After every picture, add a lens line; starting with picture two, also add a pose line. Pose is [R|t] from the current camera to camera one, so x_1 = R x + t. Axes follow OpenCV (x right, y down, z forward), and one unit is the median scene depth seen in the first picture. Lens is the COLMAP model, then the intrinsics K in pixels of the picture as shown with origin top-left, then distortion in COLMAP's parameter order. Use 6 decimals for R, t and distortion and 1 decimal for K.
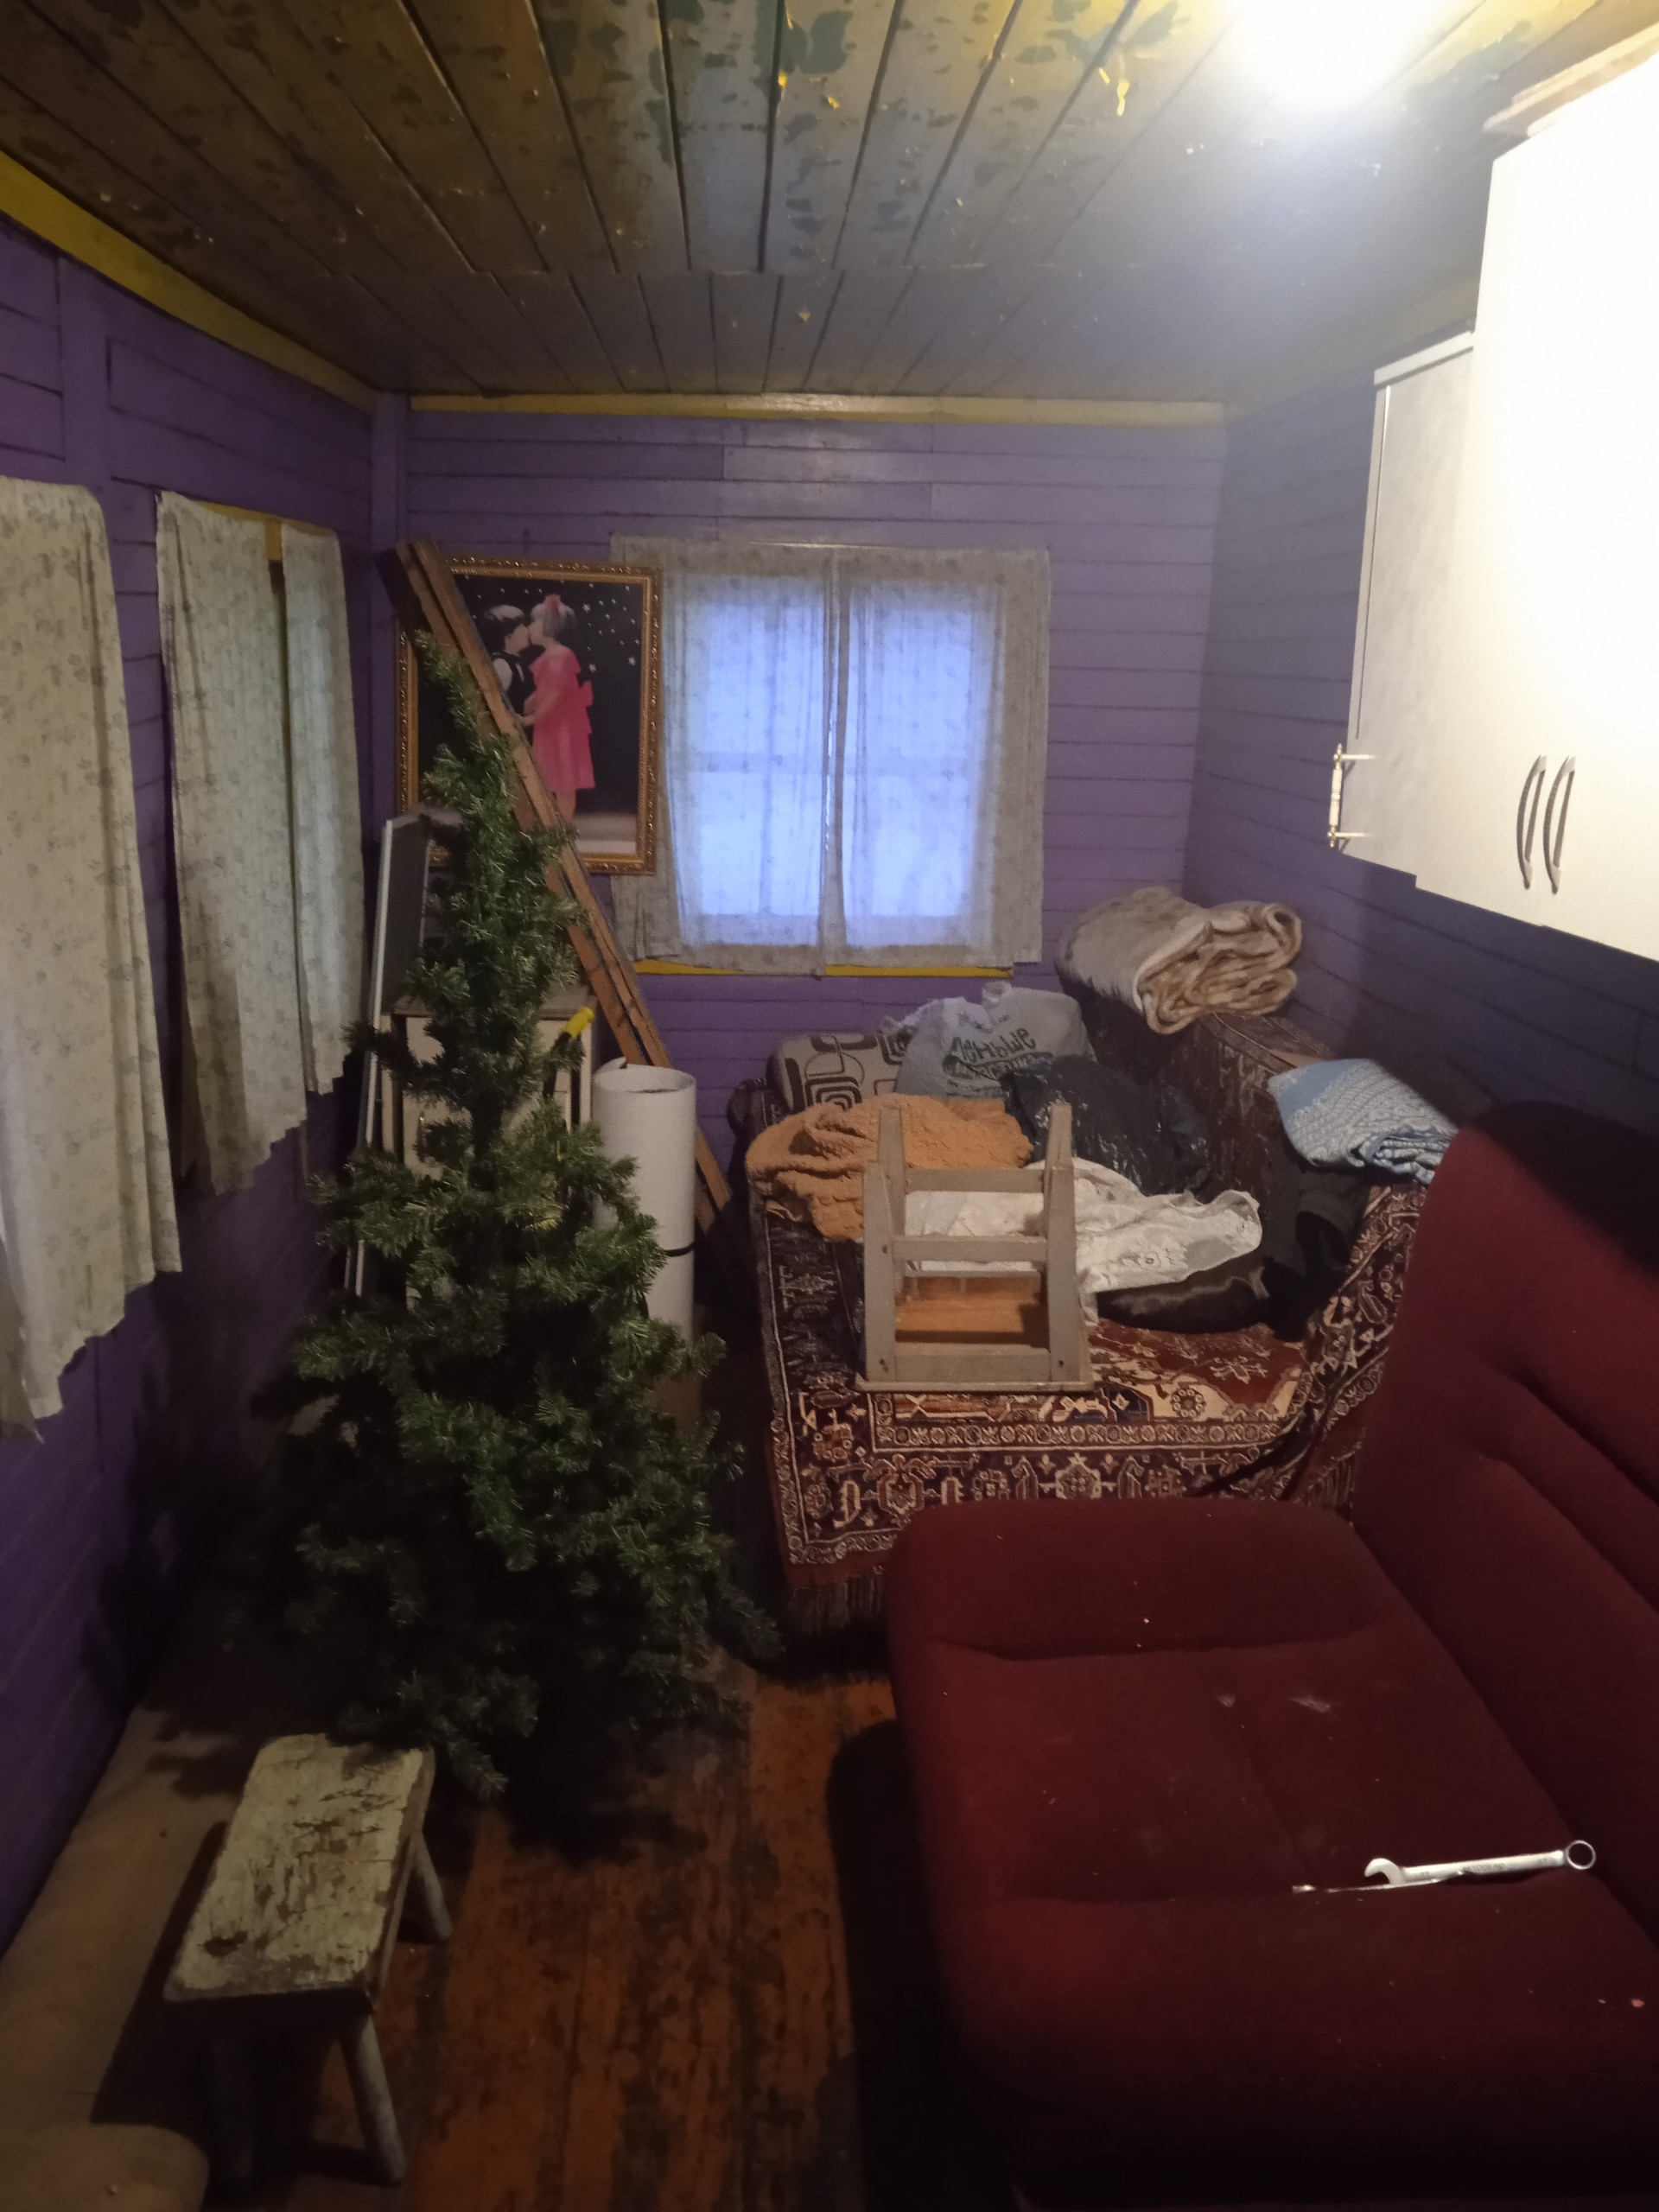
lens RADIAL K [[1780.6, 0, 805.2], [0, 1780.6, 1096.4], [0, 0, 1]] dist [0.048875, -0.051106]
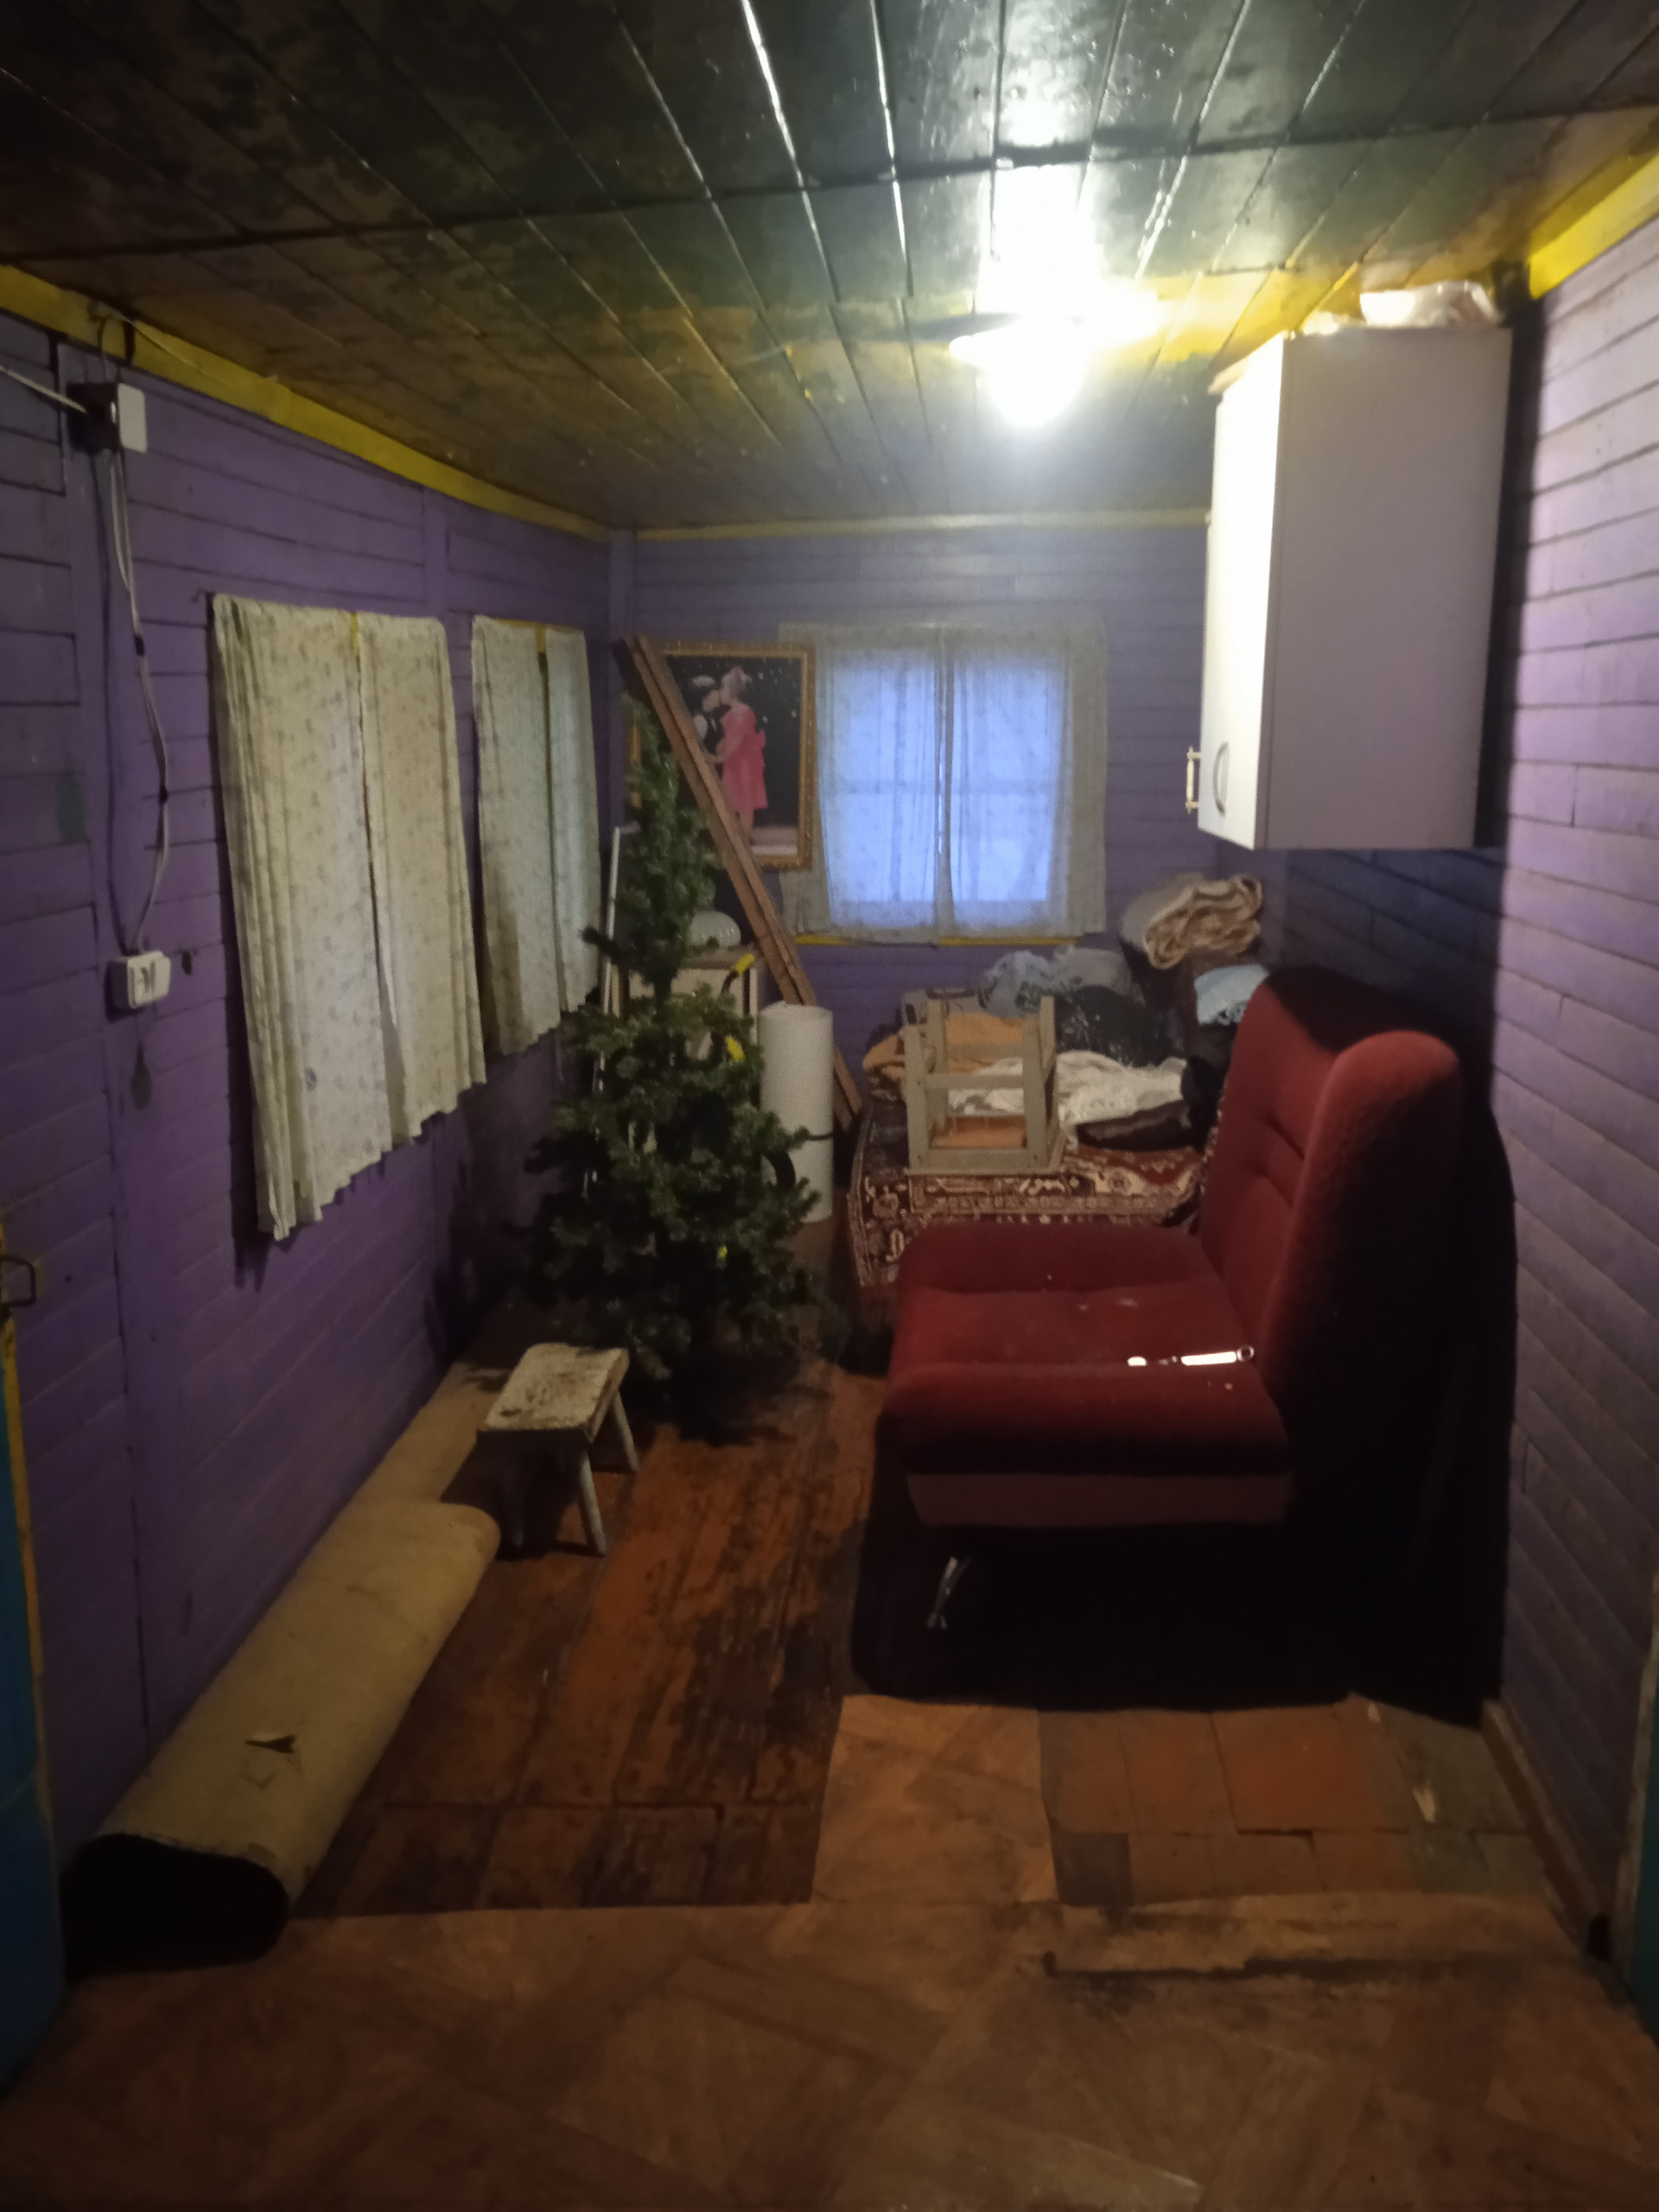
lens RADIAL K [[1809.8, 0, 829.5], [0, 1809.8, 1106.0], [0, 0, 1]] dist [0.148842, -0.399596]
pose [[0.991661, -0.000882, -0.128873, 0.157064], [-0.003186, 0.999503, -0.031355, 0.143796], [0.128837, 0.031505, 0.991165, -0.530544]]
